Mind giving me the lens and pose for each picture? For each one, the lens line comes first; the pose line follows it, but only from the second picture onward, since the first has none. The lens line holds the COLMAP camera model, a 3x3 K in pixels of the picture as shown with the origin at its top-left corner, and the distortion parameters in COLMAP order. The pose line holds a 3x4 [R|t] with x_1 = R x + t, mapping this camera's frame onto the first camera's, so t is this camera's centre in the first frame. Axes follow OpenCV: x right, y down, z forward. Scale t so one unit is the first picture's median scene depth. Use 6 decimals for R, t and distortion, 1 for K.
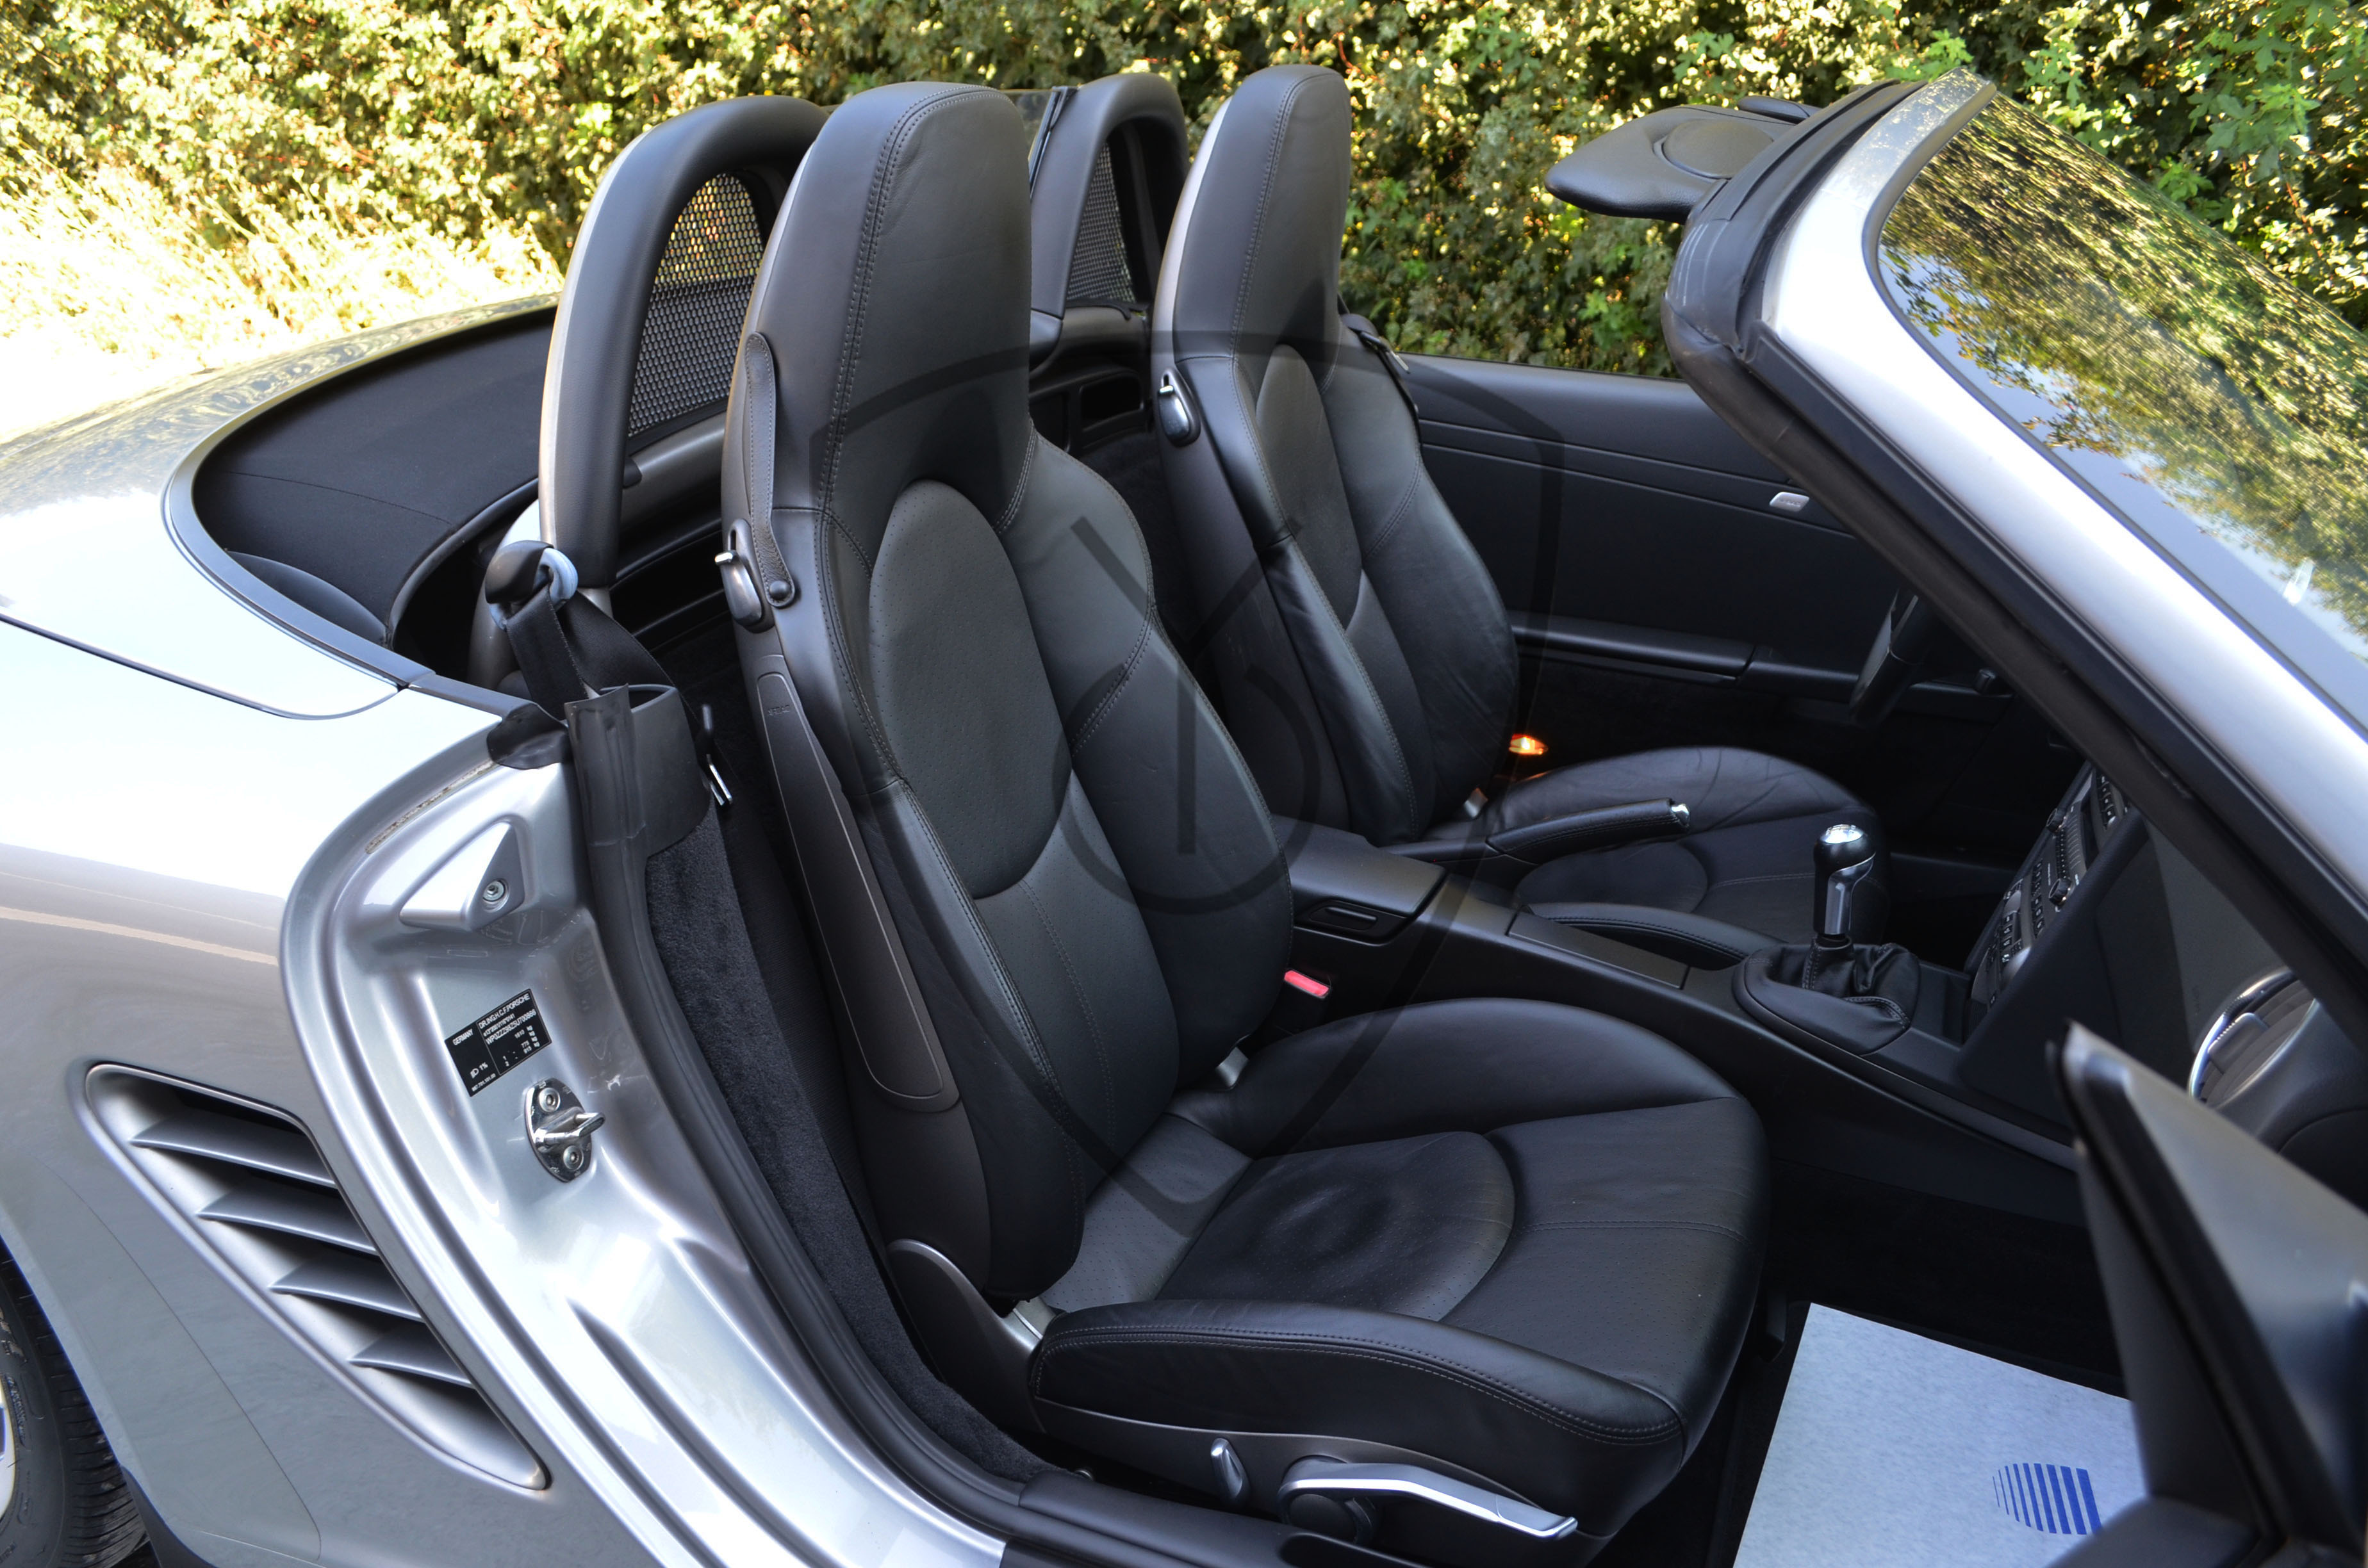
lens RADIAL K [[1857.2, 0, 1178.2], [0, 1857.2, 797.2], [0, 0, 1]] dist [-0.076764, 0.009710]
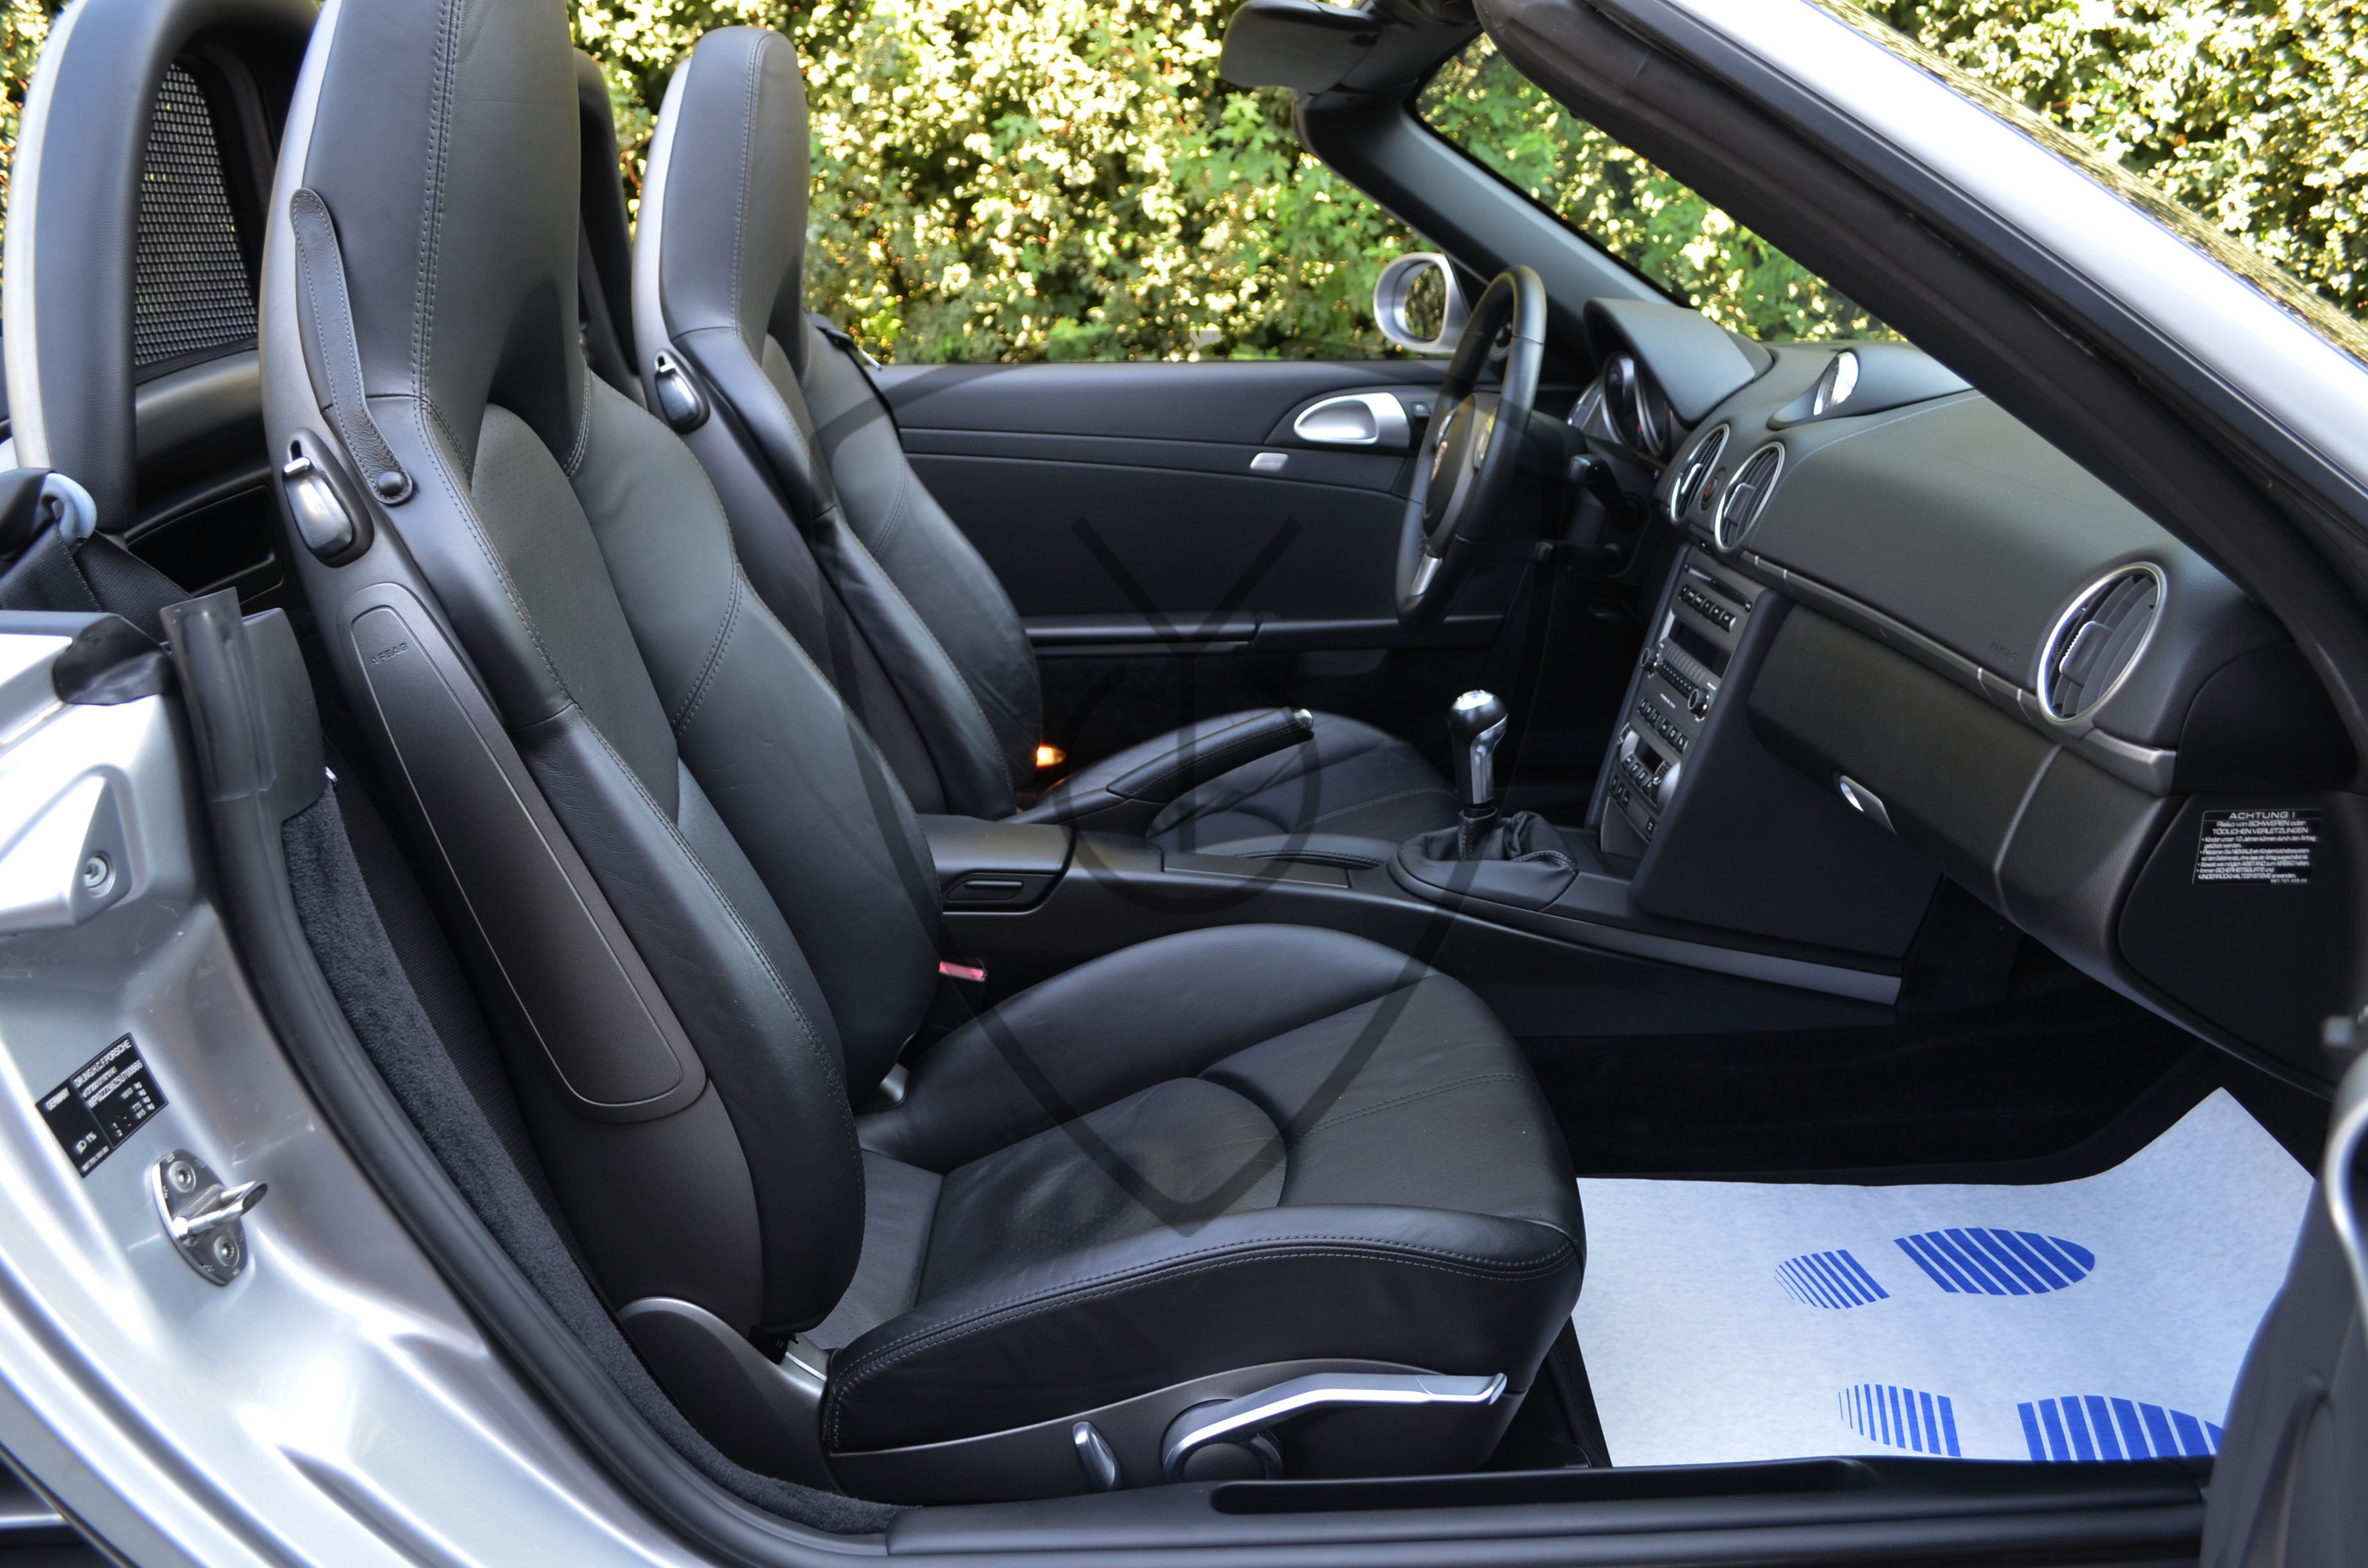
lens RADIAL K [[1857.2, 0, 1178.2], [0, 1857.2, 797.2], [0, 0, 1]] dist [-0.076764, 0.009710]
pose [[0.913376, -0.154564, 0.376635, -0.209660], [0.193283, 0.978851, -0.067027, 0.130179], [-0.358309, 0.134018, 0.923934, 0.157465]]
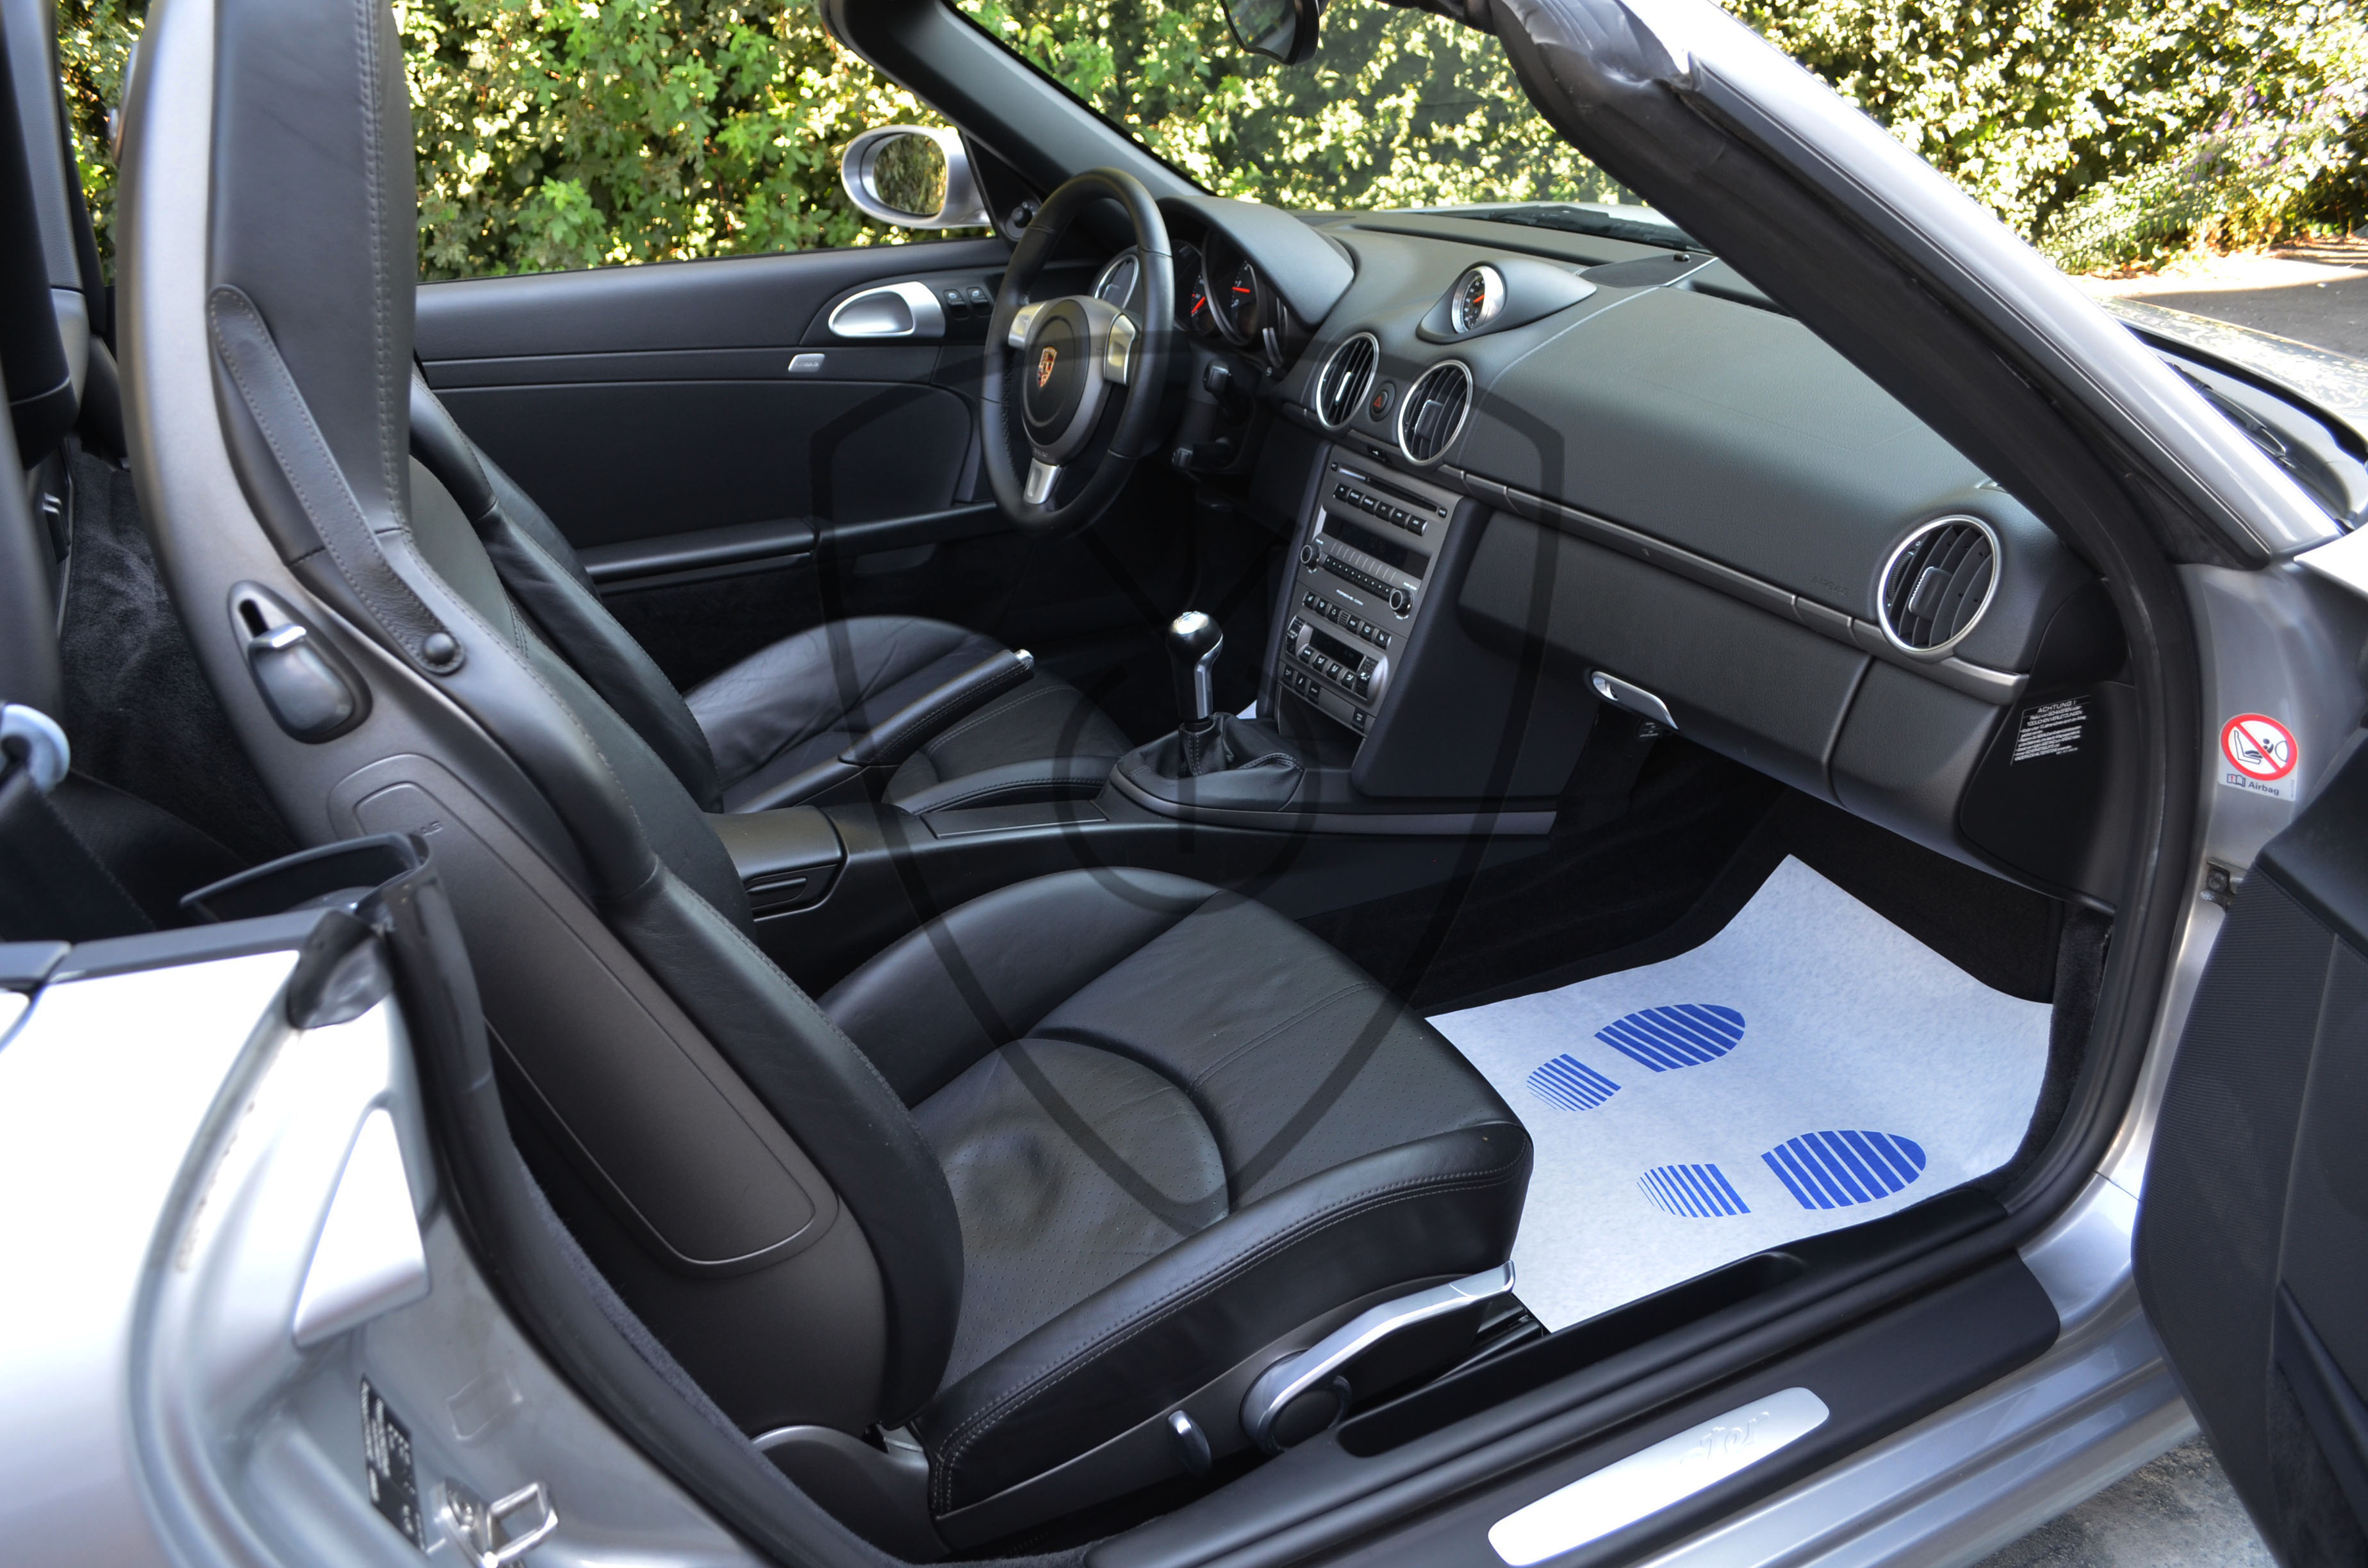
lens RADIAL K [[1874.4, 0, 1184.0], [0, 1874.4, 784.0], [0, 0, 1]] dist [-0.090738, -0.000095]
pose [[0.630885, -0.340443, 0.697197, -0.495196], [0.319976, 0.932781, 0.165936, -0.085310], [-0.706824, 0.118400, 0.697411, 0.326421]]
